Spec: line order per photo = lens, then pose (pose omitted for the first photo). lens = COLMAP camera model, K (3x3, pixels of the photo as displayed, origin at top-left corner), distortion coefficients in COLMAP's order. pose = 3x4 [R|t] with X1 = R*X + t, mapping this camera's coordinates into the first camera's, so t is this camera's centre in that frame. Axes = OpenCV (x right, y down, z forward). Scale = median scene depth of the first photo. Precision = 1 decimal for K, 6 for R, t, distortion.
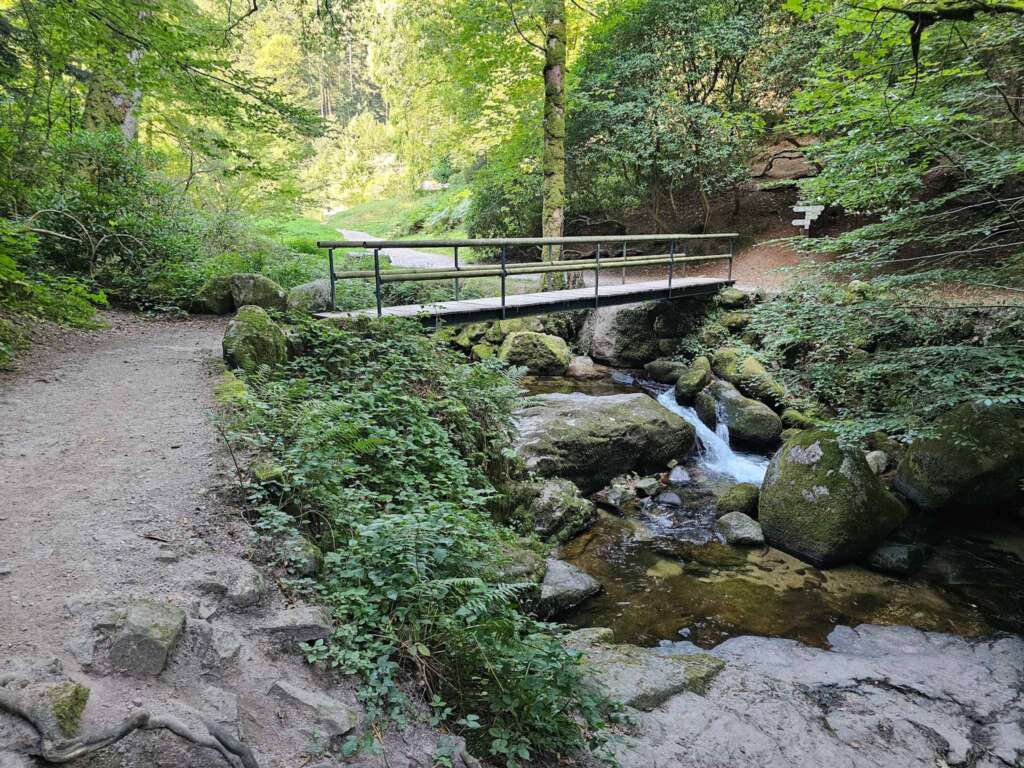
lens RADIAL K [[733.6, 0, 512.4], [0, 733.6, 331.9], [0, 0, 1]] dist [0.069239, -0.071007]
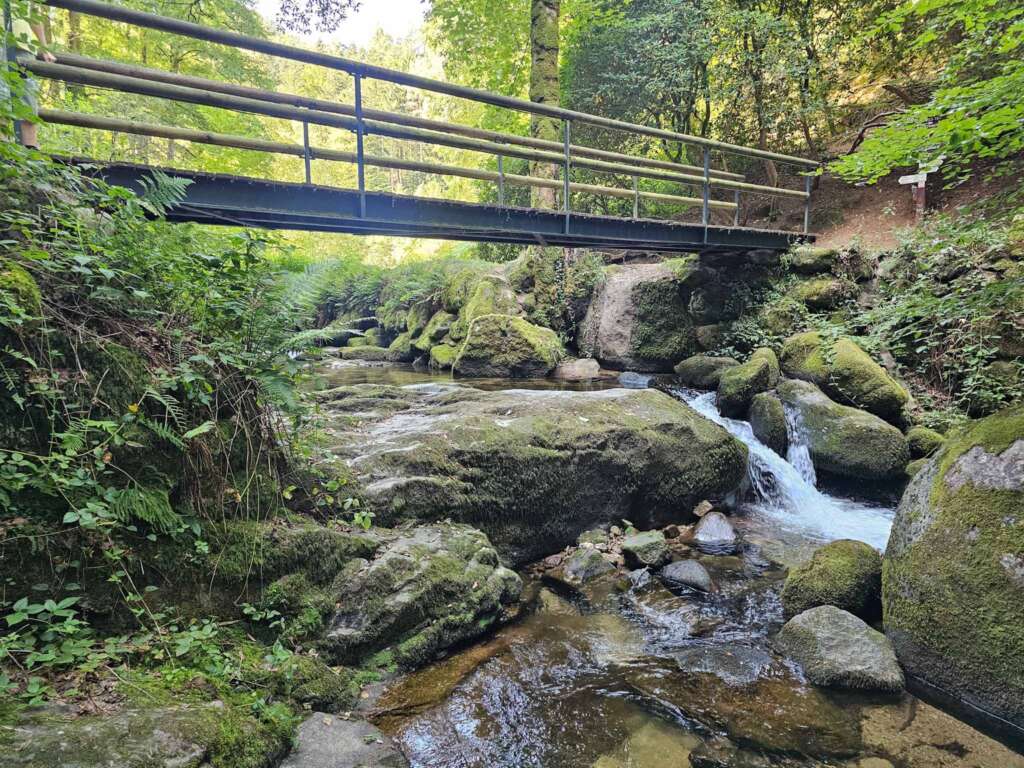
lens RADIAL K [[733.6, 0, 512.4], [0, 733.6, 331.9], [0, 0, 1]] dist [0.069239, -0.071007]
pose [[0.994821, -0.001726, -0.101628, 0.123924], [-0.008508, 0.994933, -0.100180, 0.097699], [0.101286, 0.100526, 0.989765, 0.406349]]
